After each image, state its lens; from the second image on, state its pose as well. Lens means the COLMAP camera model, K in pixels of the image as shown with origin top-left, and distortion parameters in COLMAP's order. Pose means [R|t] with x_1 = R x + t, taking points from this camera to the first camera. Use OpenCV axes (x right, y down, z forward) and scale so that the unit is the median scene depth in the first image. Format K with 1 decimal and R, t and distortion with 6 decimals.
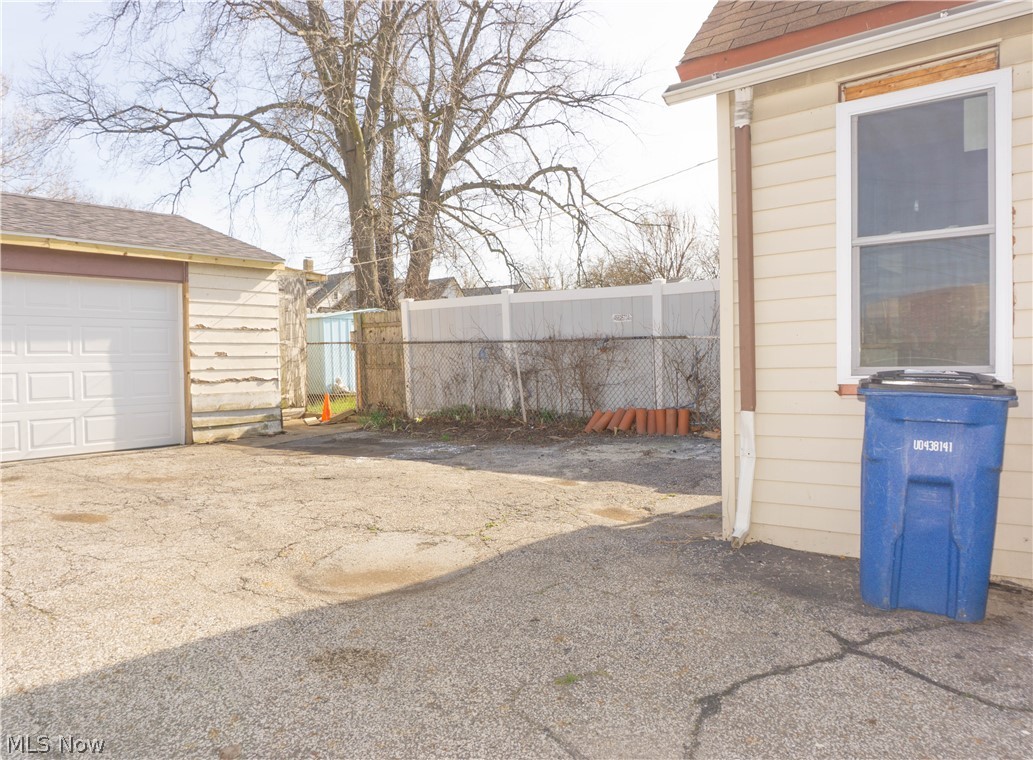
lens RADIAL K [[759.8, 0, 519.1], [0, 759.8, 384.4], [0, 0, 1]] dist [-0.021379, -0.004753]
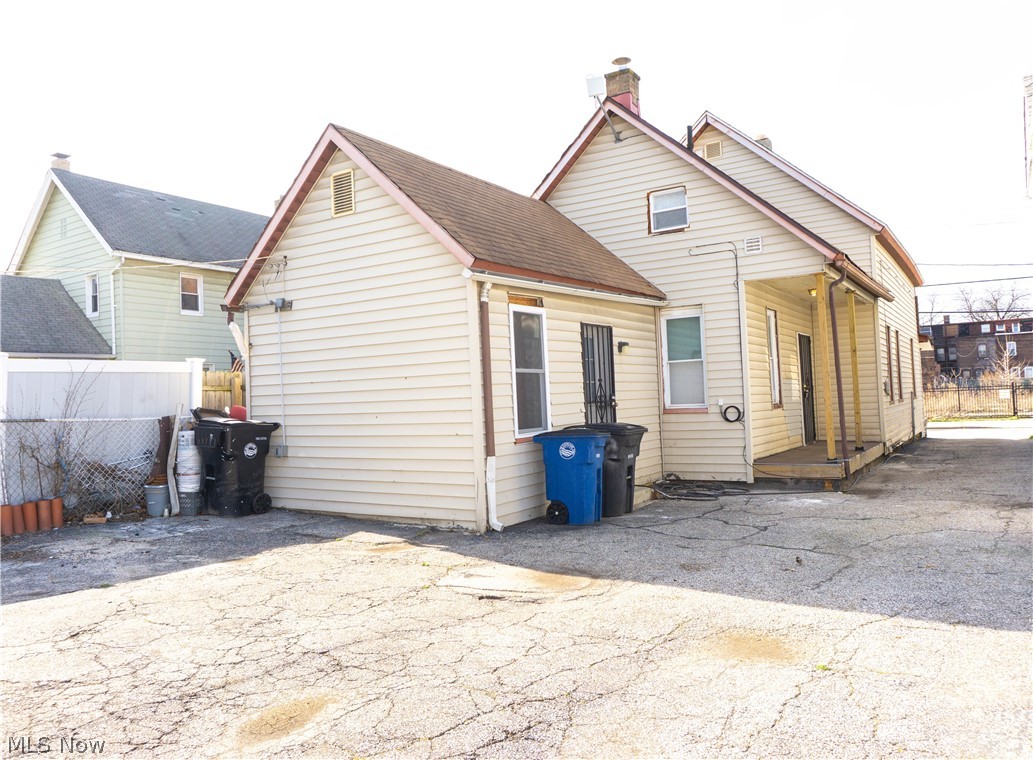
lens RADIAL K [[759.8, 0, 519.1], [0, 759.8, 384.4], [0, 0, 1]] dist [-0.021379, -0.004753]
pose [[-0.107293, 0.038147, 0.993495, -0.545102], [0.070978, 0.997008, -0.030617, -0.028280], [-0.991691, 0.067231, -0.109680, 0.404839]]
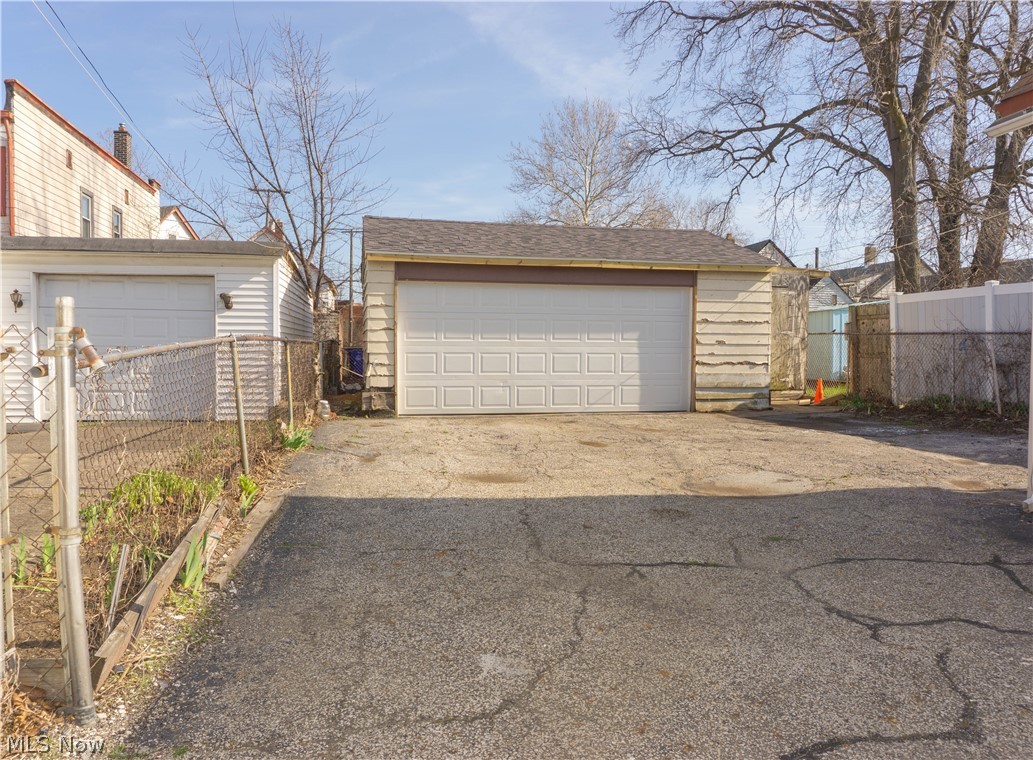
lens RADIAL K [[759.8, 0, 519.1], [0, 759.8, 384.4], [0, 0, 1]] dist [-0.021379, -0.004753]
pose [[0.749136, 0.047735, -0.660694, 0.173148], [-0.037671, 0.998856, 0.029454, 0.004887], [0.661344, 0.002824, 0.750077, -0.149968]]
